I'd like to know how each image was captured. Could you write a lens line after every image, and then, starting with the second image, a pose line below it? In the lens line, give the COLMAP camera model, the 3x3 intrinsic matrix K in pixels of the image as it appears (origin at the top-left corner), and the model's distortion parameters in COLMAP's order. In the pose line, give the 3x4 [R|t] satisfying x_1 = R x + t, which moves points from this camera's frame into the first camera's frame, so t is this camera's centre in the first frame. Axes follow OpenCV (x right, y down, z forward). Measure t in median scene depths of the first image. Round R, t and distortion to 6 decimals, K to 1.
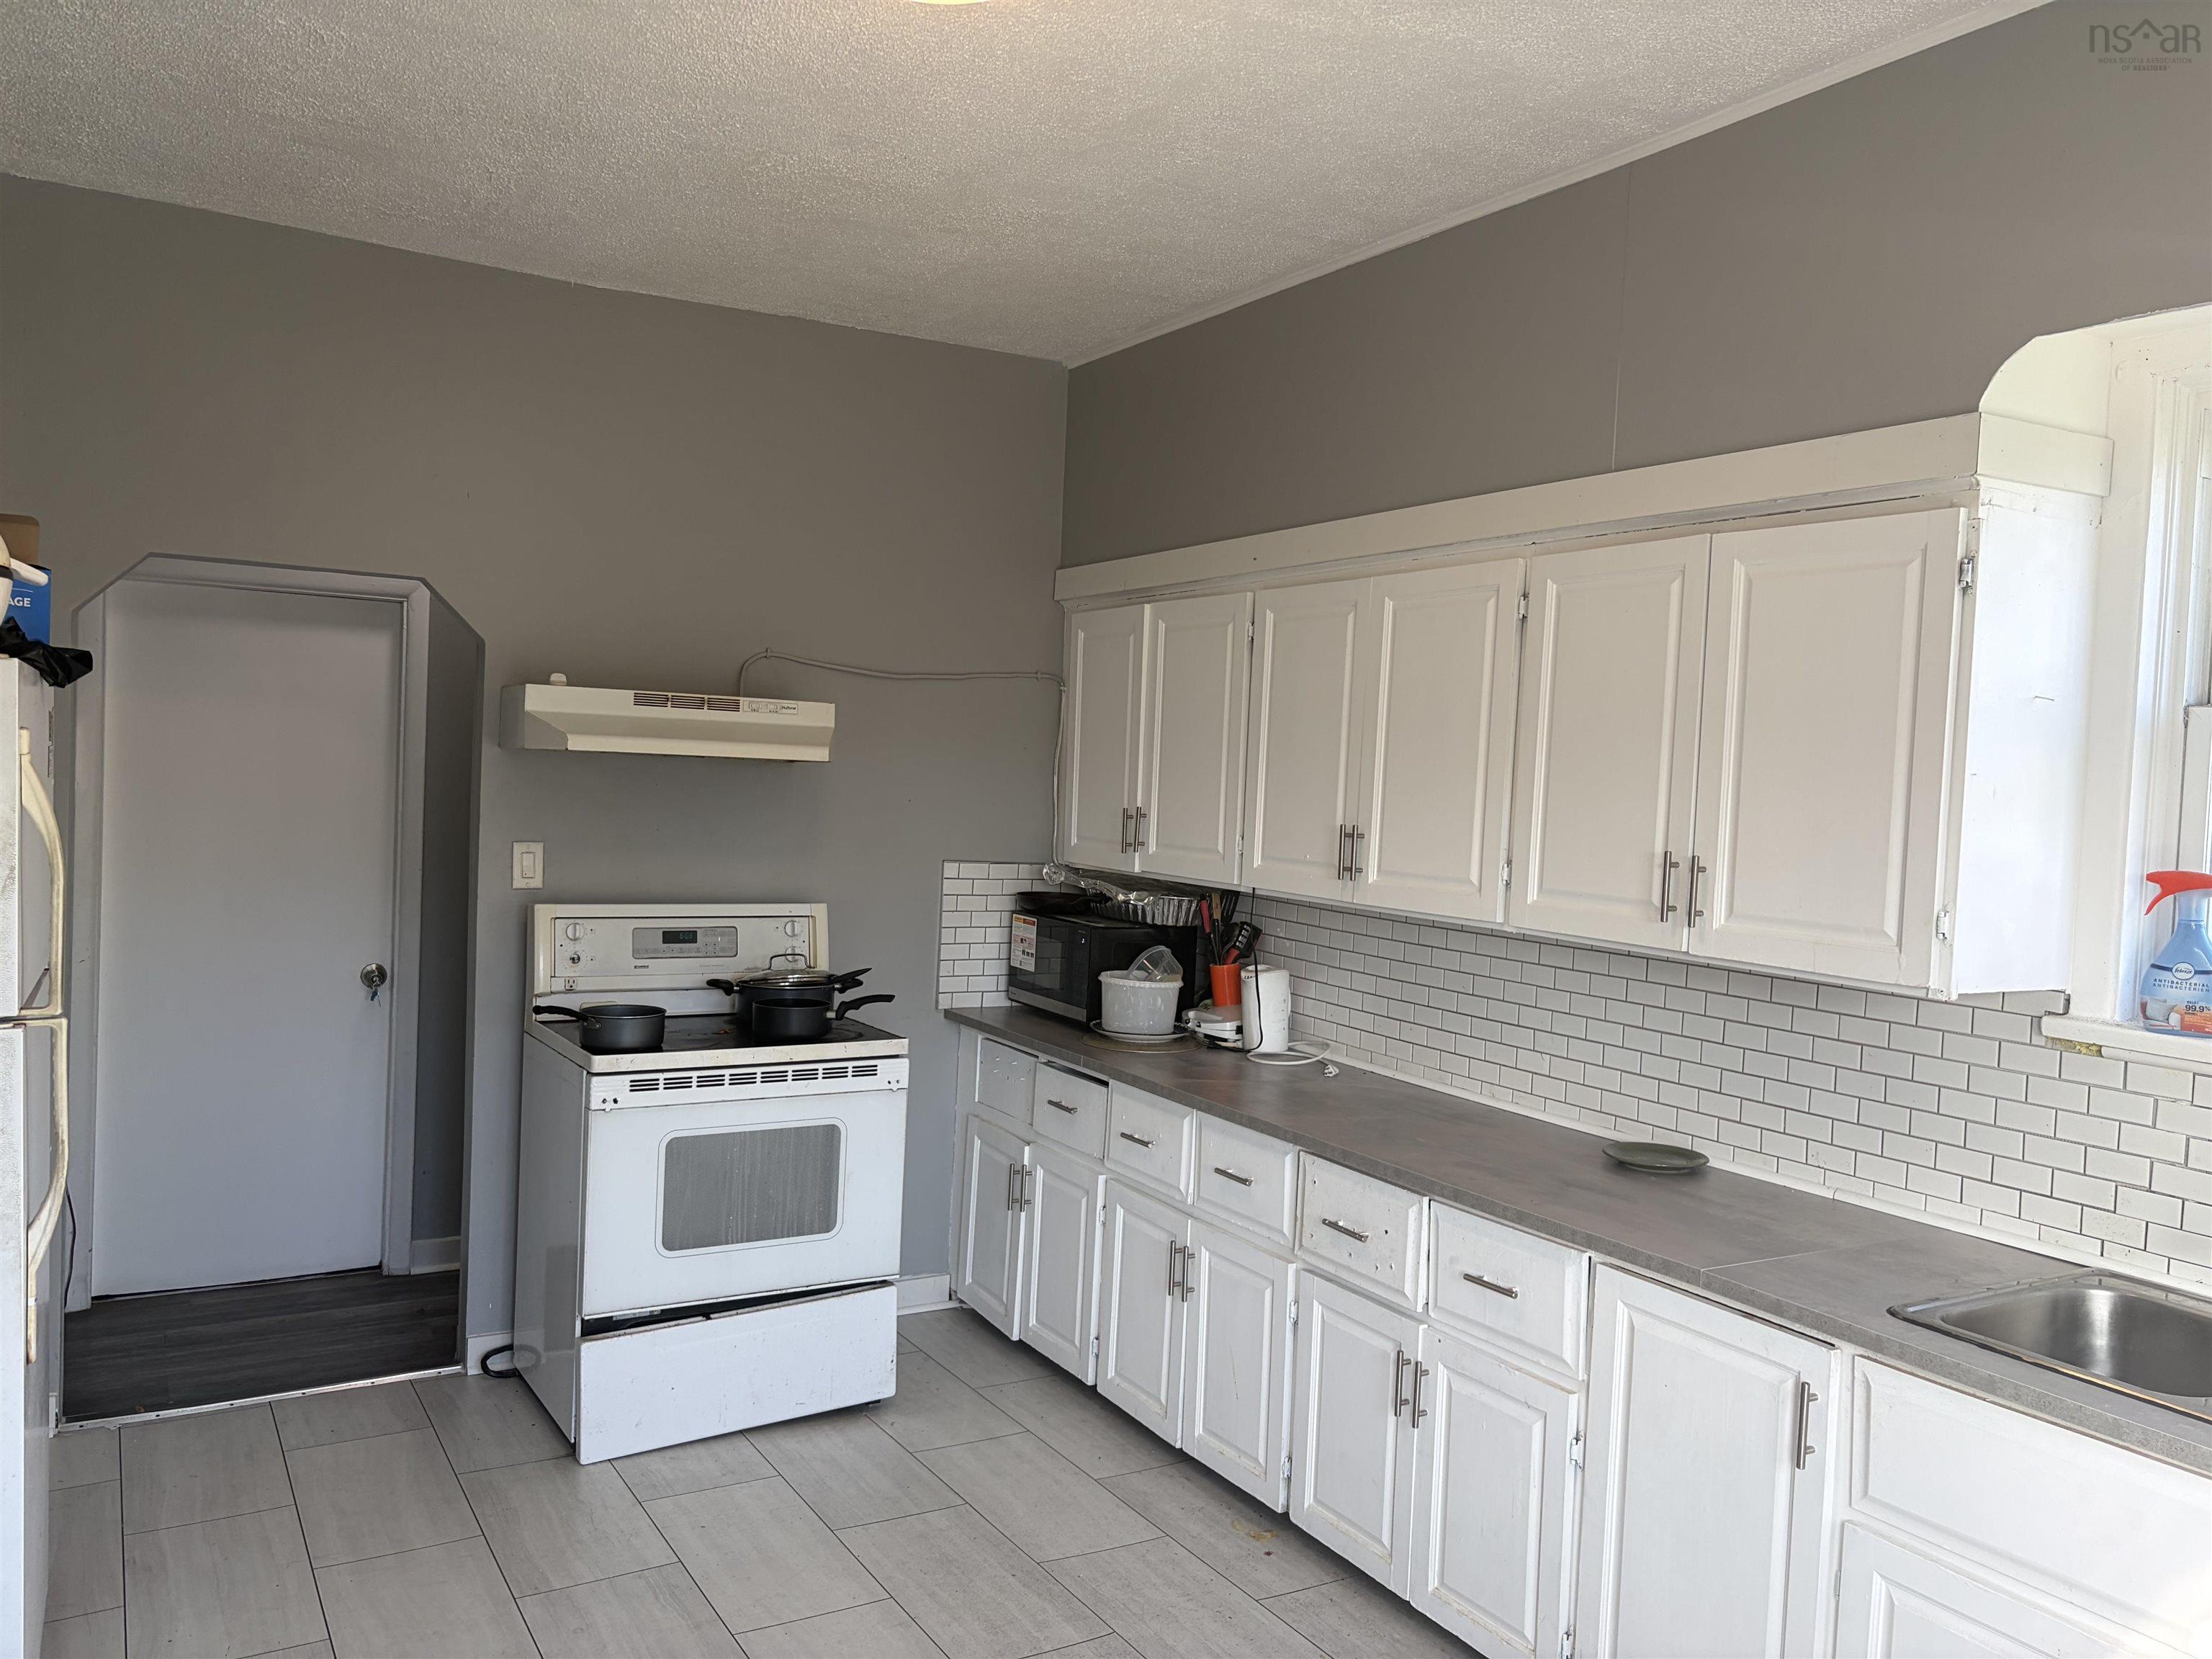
lens RADIAL K [[1658.9, 0, 1106.0], [0, 1658.9, 829.5], [0, 0, 1]] dist [0.059857, -0.092029]
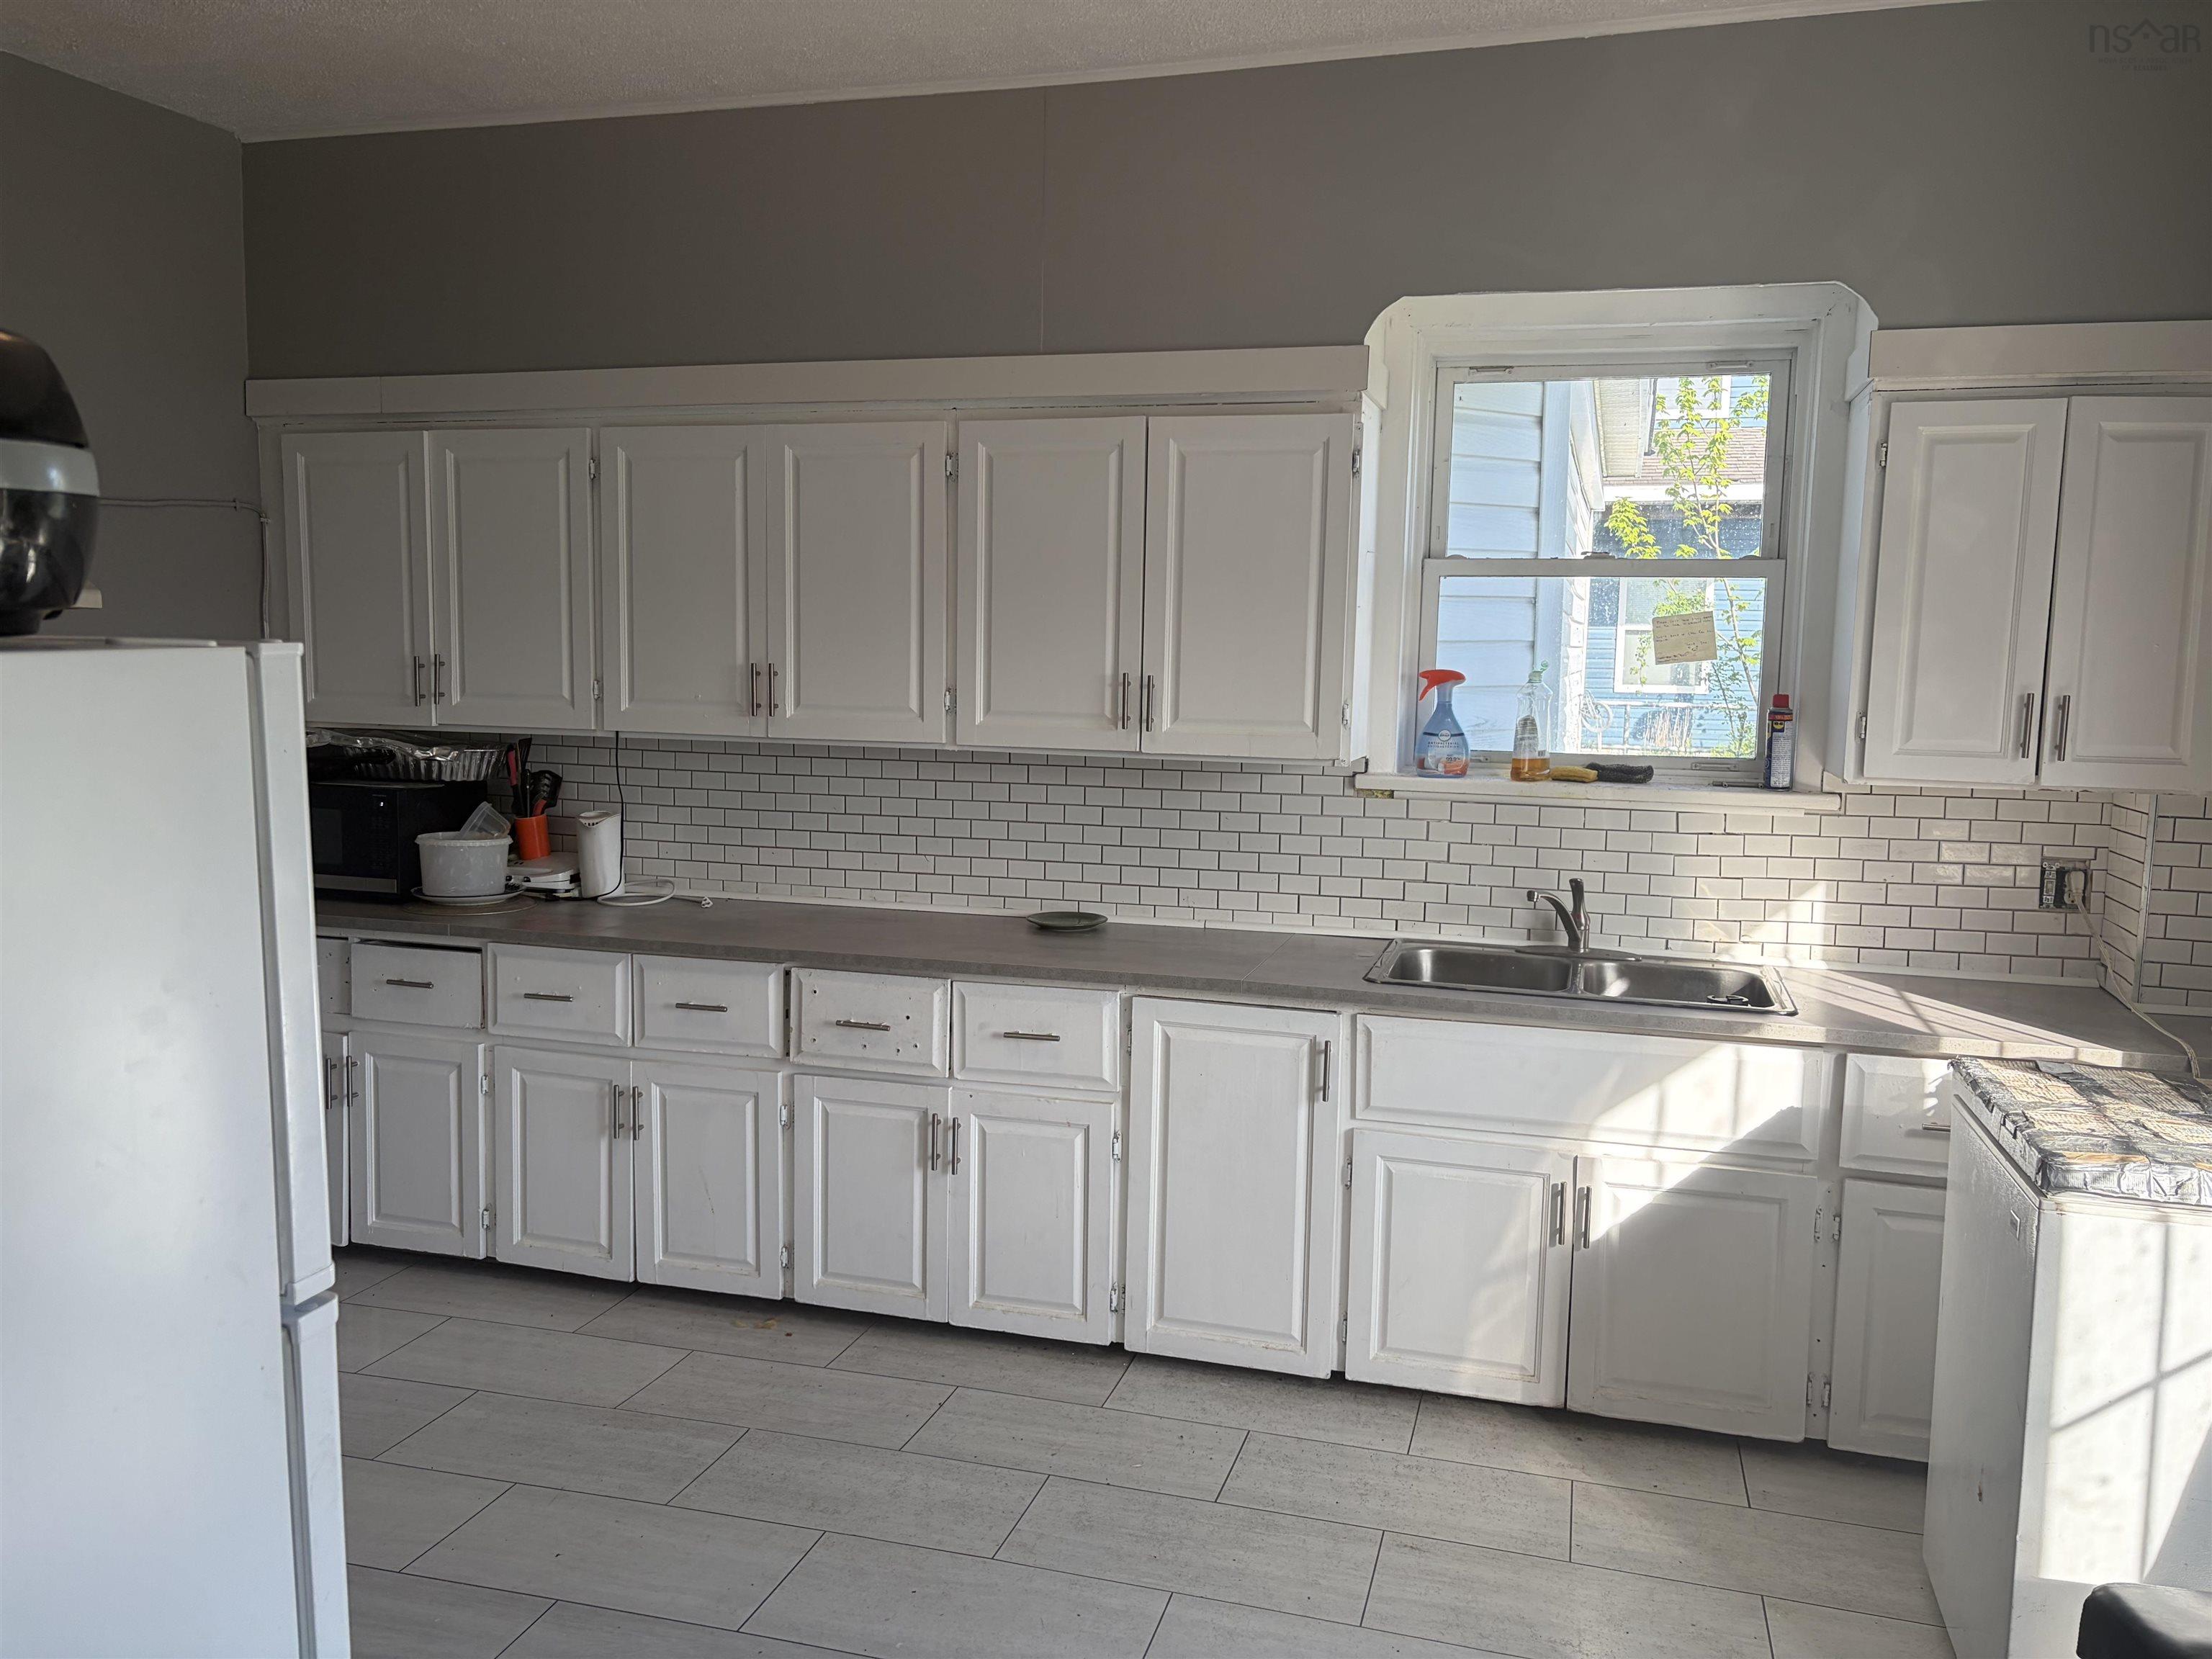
lens RADIAL K [[1653.0, 0, 1106.0], [0, 1653.0, 829.5], [0, 0, 1]] dist [0.128705, -0.208245]
pose [[0.732633, -0.104540, 0.672548, -0.461696], [0.040313, 0.993064, 0.110446, -0.007062], [-0.679429, -0.053804, 0.731766, 0.076839]]
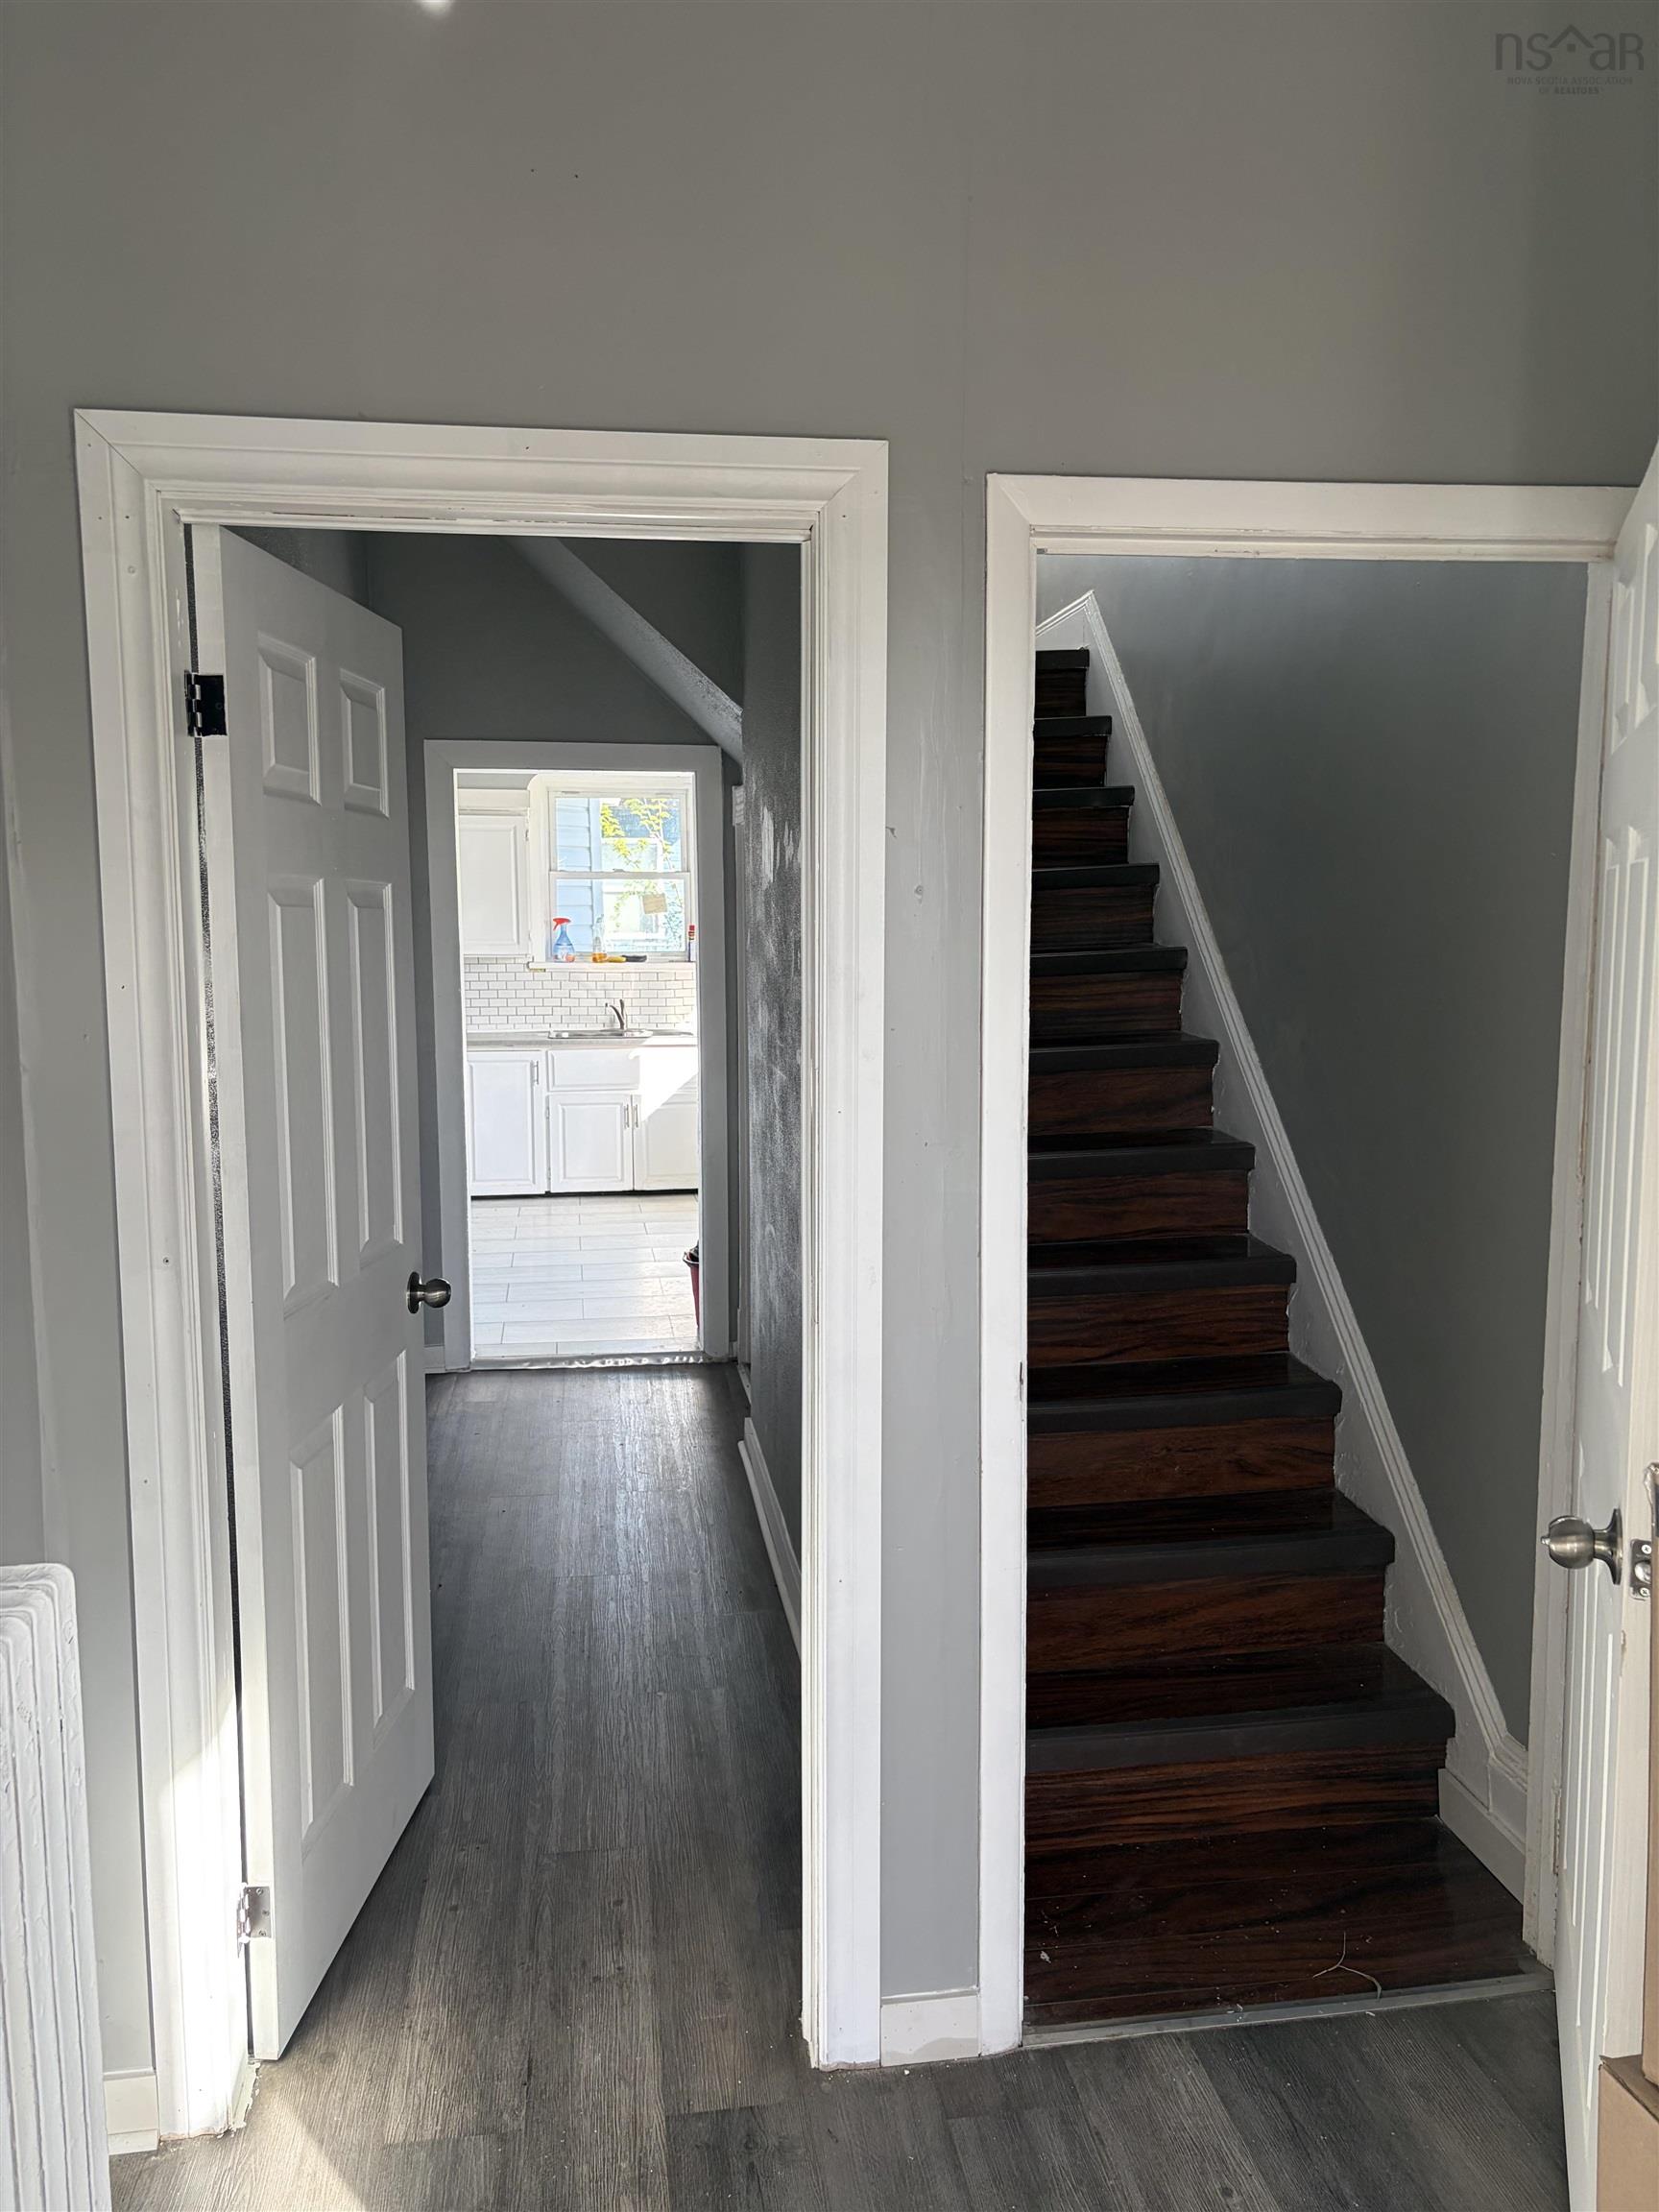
lens RADIAL K [[1658.9, 0, 829.5], [0, 1658.9, 1106.0], [0, 0, 1]] dist [0.059857, -0.092029]
pose [[0.369611, -0.148347, 0.917268, -1.937284], [0.055615, 0.988935, 0.137527, -0.026095], [-0.927521, 0.000183, 0.373772, -0.686929]]
